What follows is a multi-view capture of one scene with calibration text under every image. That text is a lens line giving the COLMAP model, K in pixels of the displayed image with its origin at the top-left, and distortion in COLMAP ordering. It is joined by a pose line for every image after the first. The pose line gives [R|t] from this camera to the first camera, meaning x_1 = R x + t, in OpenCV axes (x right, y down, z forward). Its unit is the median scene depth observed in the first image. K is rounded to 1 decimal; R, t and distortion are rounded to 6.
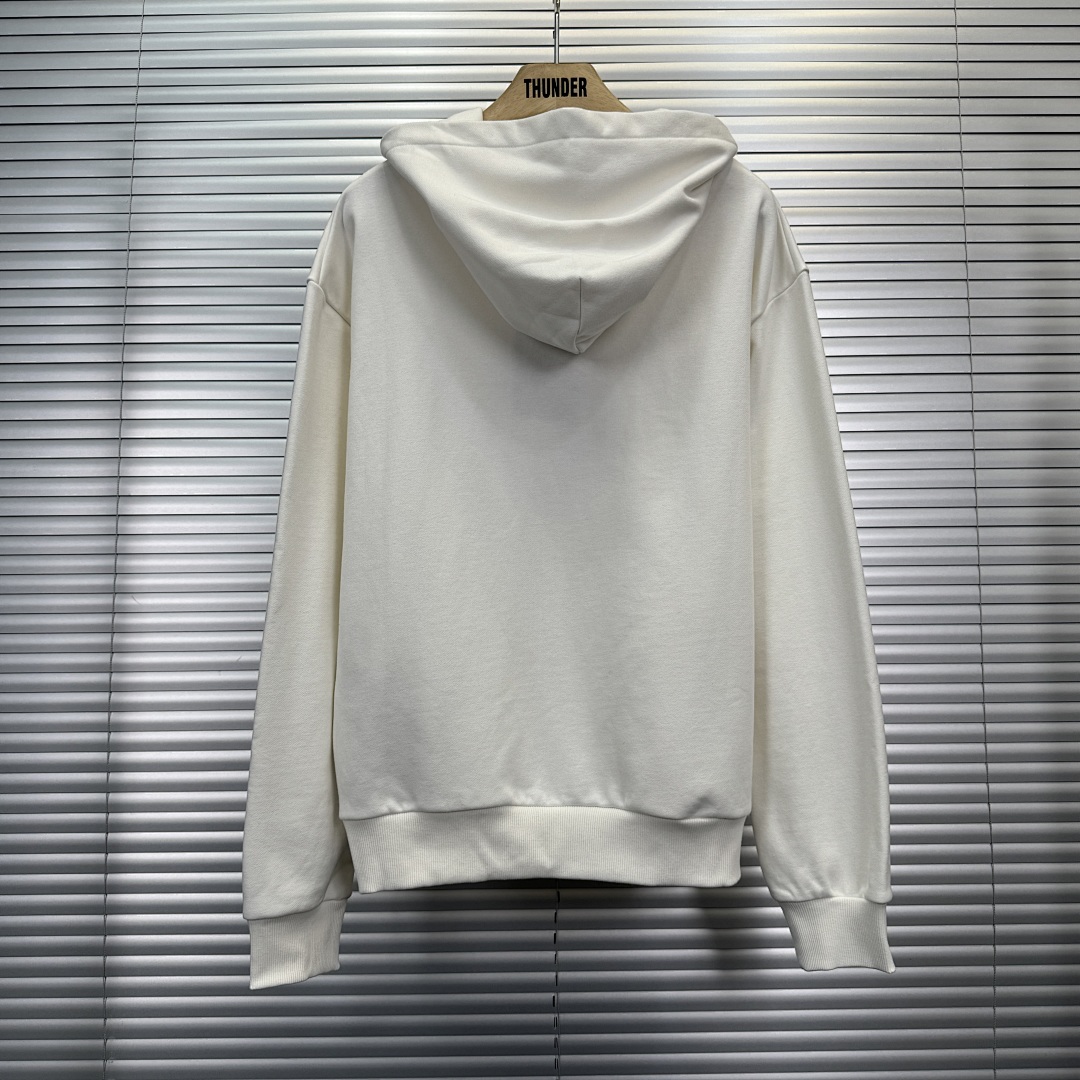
lens RADIAL K [[1135.4, 0, 534.5], [0, 1135.4, 543.7], [0, 0, 1]] dist [0.027153, 0.000000]
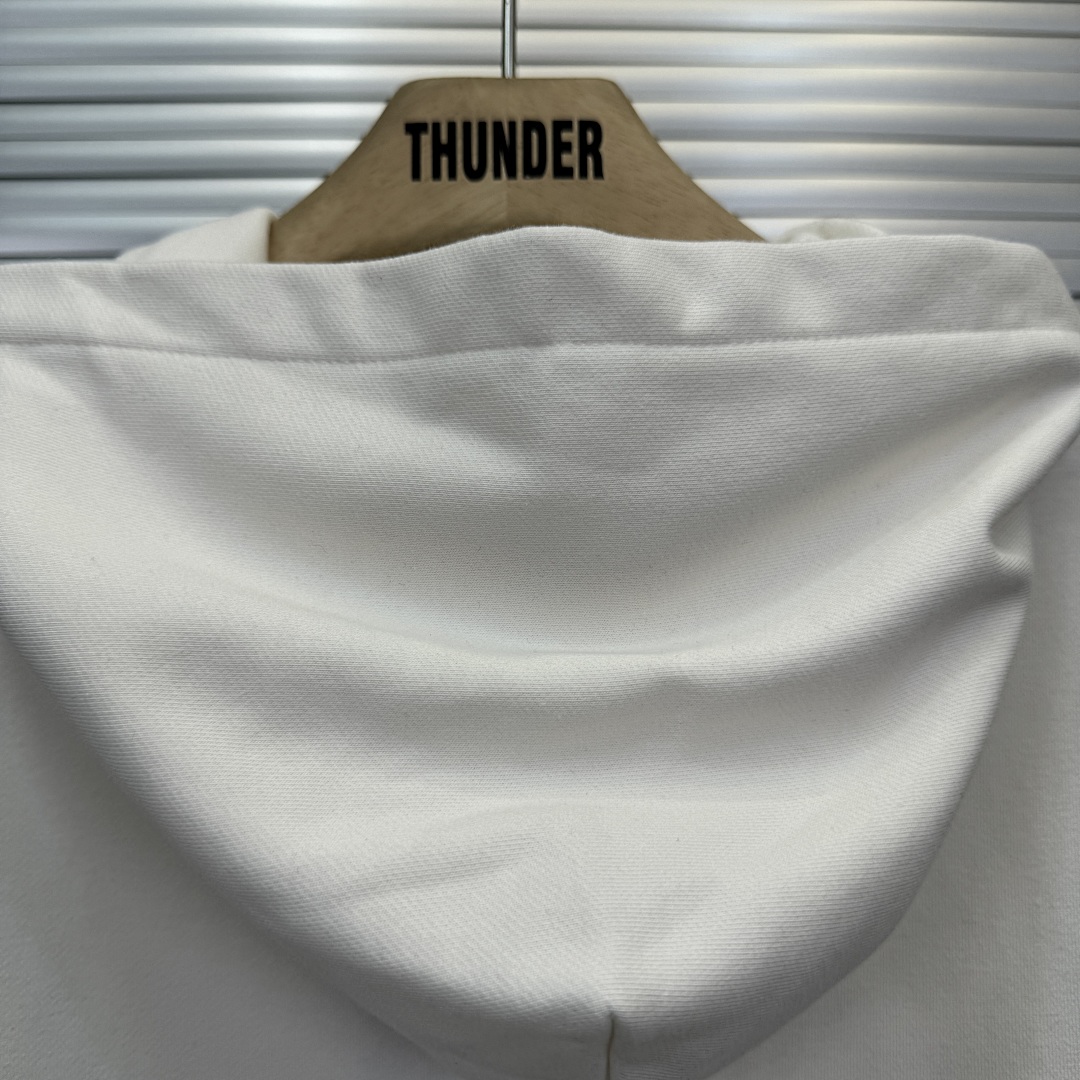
lens RADIAL K [[1135.4, 0, 544.4], [0, 1135.4, 538.7], [0, 0, 1]] dist [0.027153, 0.000000]
pose [[0.999342, -0.002075, 0.036211, 0.018547], [0.003983, 0.998602, -0.052711, -0.286769], [-0.036051, 0.052820, 0.997953, 0.718134]]
